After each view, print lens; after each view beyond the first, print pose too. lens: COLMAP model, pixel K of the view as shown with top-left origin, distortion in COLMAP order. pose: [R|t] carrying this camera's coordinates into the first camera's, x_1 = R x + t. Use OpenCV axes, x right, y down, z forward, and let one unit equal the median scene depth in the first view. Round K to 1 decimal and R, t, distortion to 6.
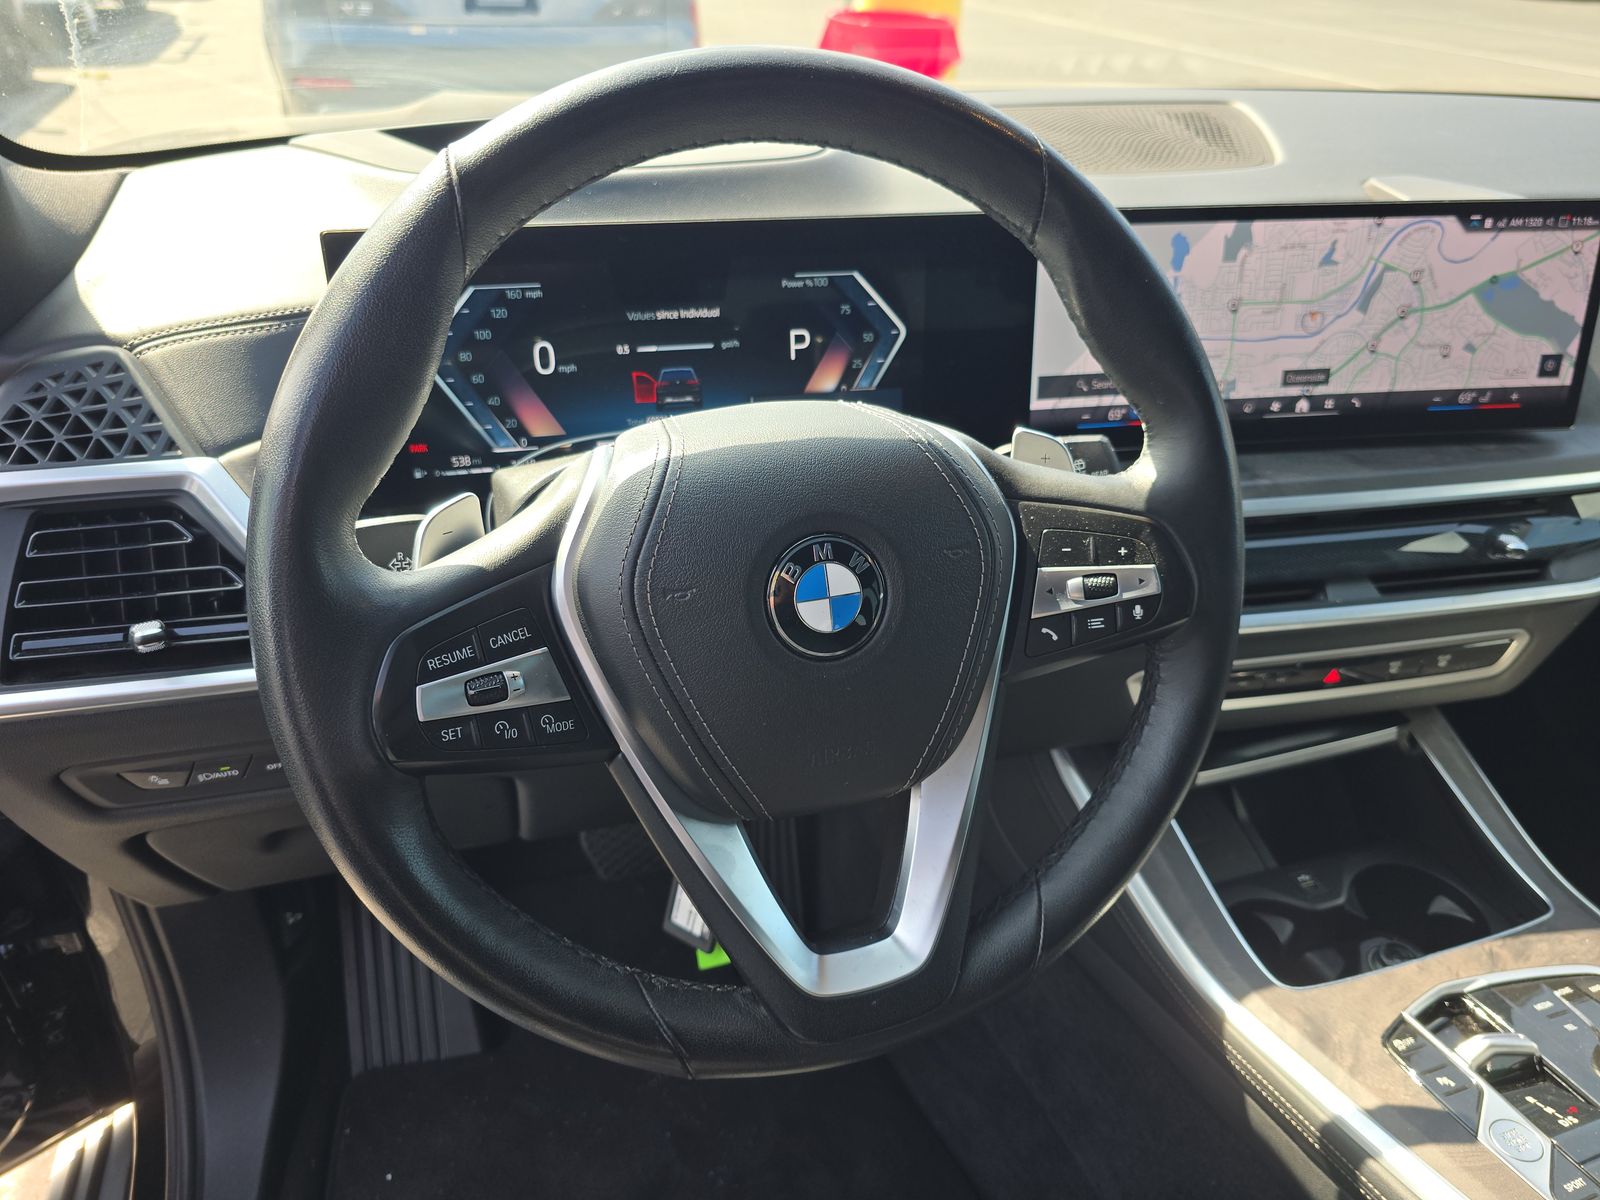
lens RADIAL K [[1083.4, 0, 724.7], [0, 1083.4, 554.5], [0, 0, 1]] dist [0.013783, -0.032192]
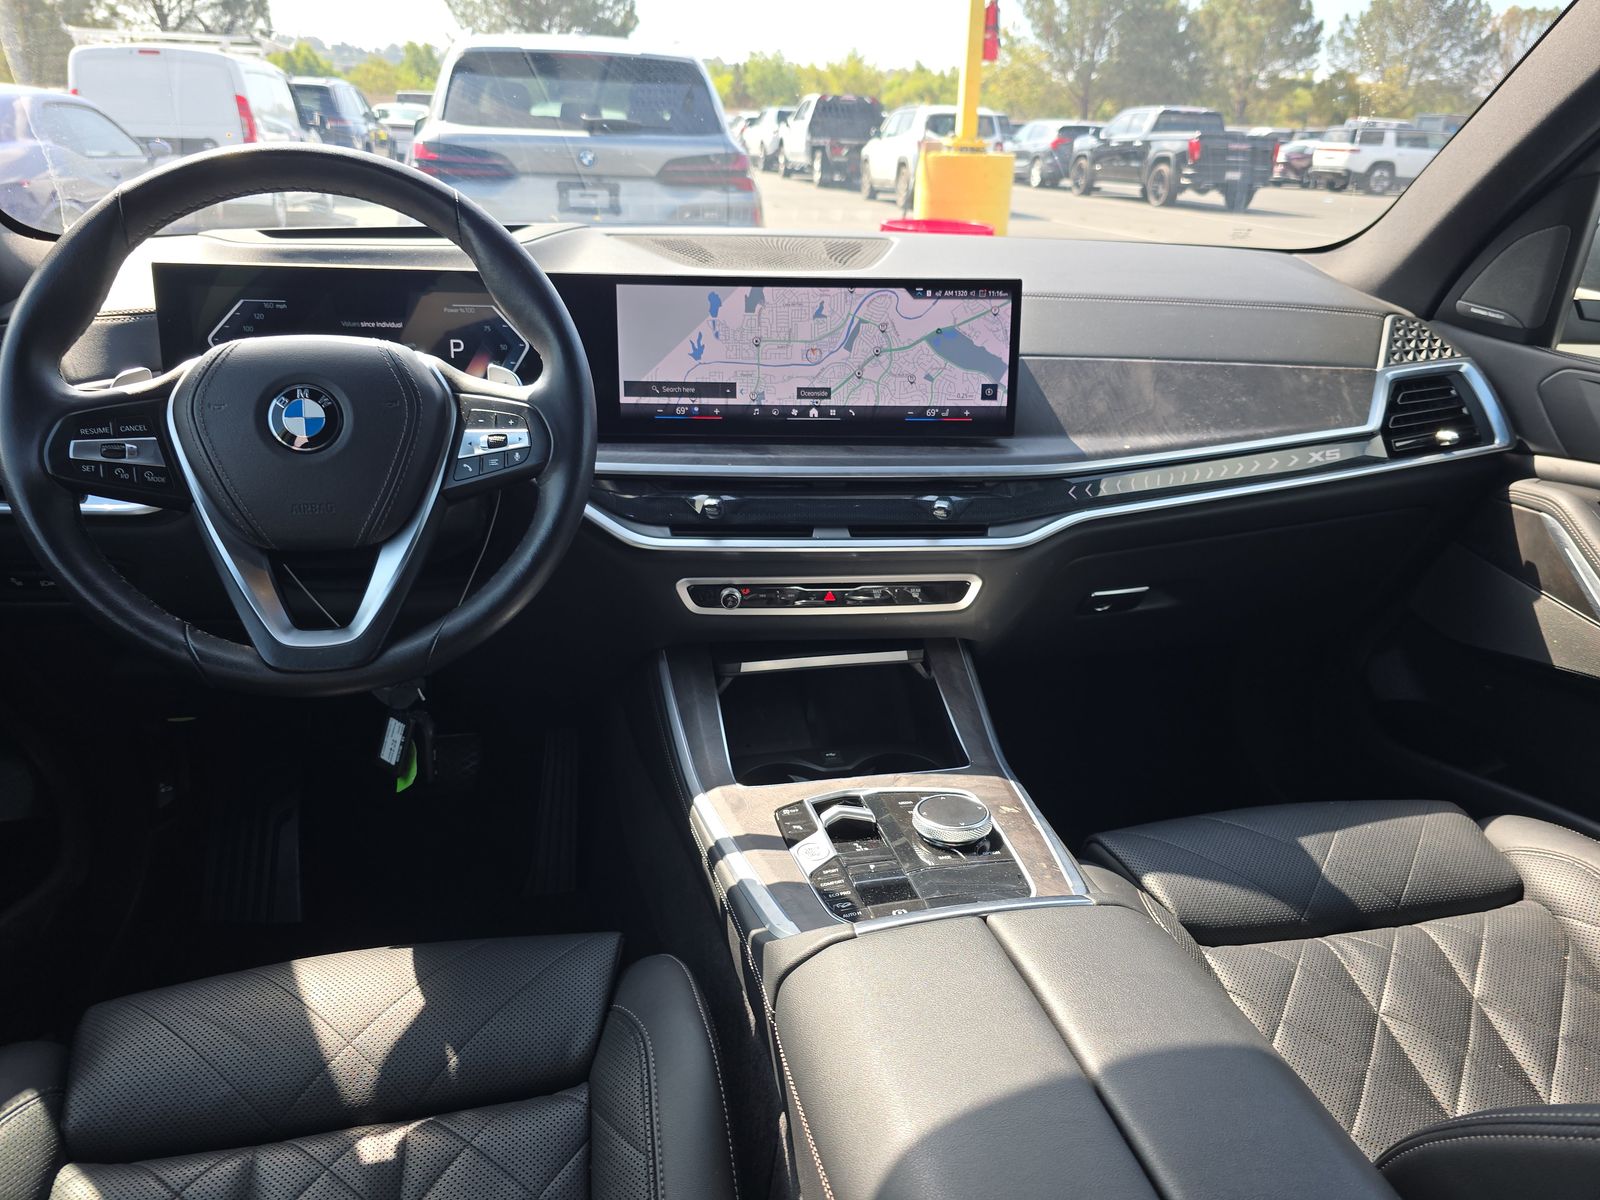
lens RADIAL K [[1083.4, 0, 806.0], [0, 1083.4, 600.4], [0, 0, 1]] dist [0.013783, -0.032192]
pose [[0.994882, 0.049925, -0.087847, 0.704238], [-0.062673, 0.986861, -0.148924, 0.356383], [0.079258, 0.153667, 0.984939, -0.441190]]
